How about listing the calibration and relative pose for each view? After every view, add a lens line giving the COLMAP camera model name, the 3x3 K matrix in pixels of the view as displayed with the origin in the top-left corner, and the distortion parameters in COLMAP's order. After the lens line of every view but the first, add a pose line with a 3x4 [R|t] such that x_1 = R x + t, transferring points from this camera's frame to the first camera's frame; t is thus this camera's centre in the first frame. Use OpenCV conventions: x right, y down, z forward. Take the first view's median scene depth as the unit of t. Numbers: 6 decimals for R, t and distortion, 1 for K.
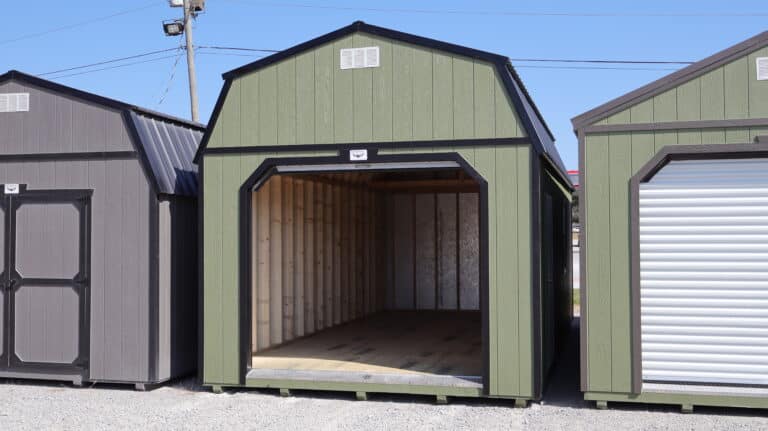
lens RADIAL K [[855.1, 0, 384.0], [0, 855.1, 215.5], [0, 0, 1]] dist [-0.009233, -0.017732]
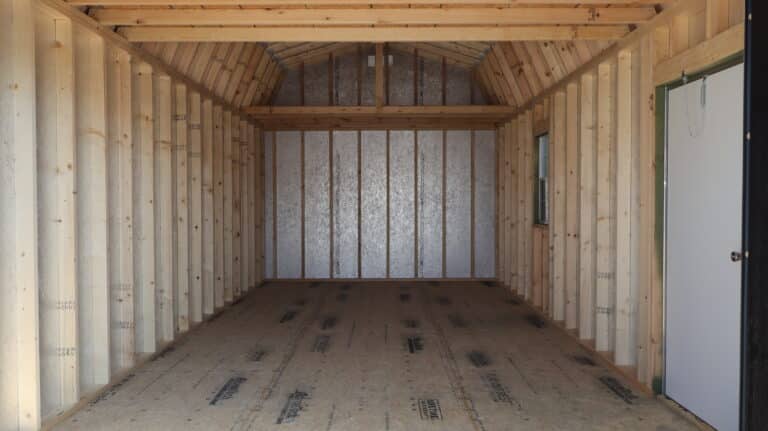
lens RADIAL K [[646.8, 0, 384.0], [0, 646.8, 215.5], [0, 0, 1]] dist [-0.001812, -0.010064]
pose [[0.967978, -0.002588, 0.251022, -0.072541], [-0.009383, 0.998875, 0.046479, 0.042296], [-0.250860, -0.047346, 0.966865, 0.739699]]
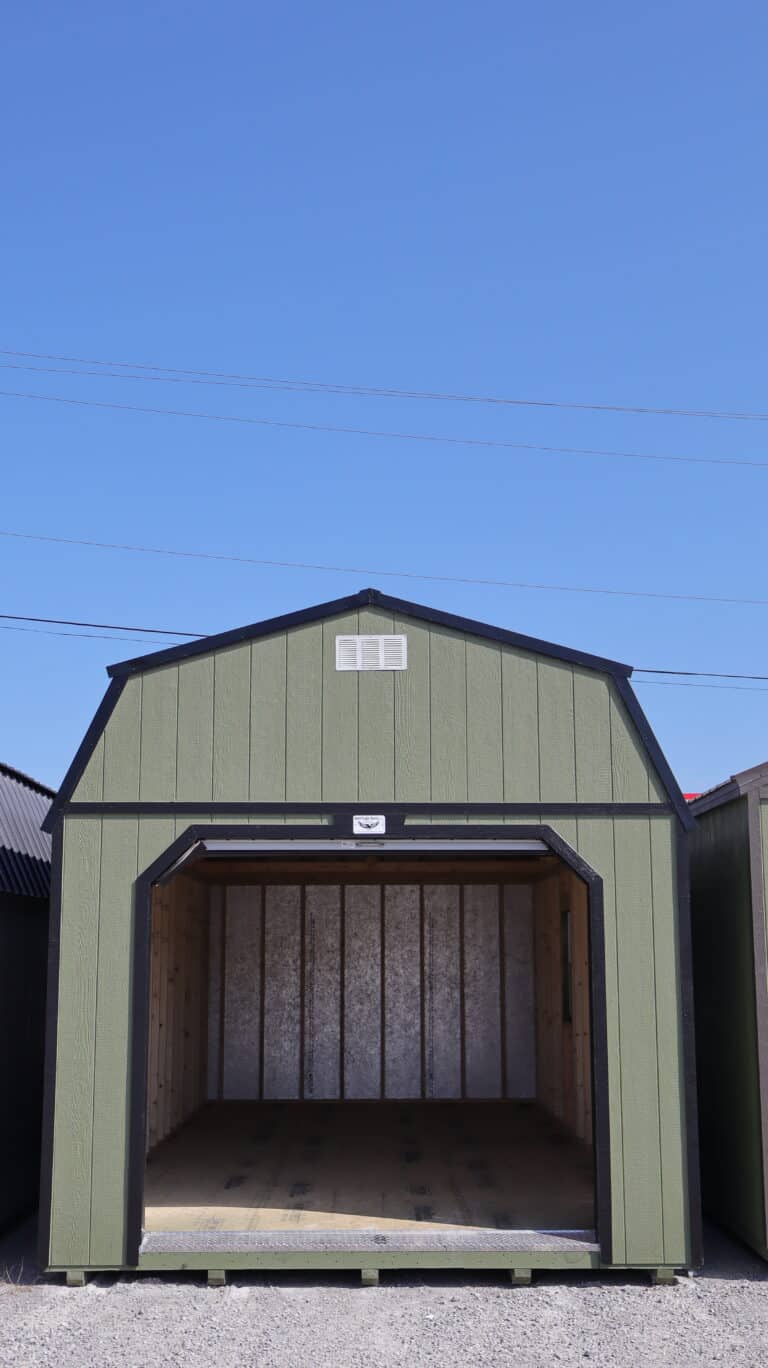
lens RADIAL K [[1527.6, 0, 384.0], [0, 1527.6, 684.0], [0, 0, 1]] dist [0.005050, -0.006842]
pose [[0.964306, 0.049190, 0.260183, -0.274140], [-0.009967, 0.988640, -0.149971, -0.011659], [-0.264605, 0.142025, 0.953841, 0.033399]]
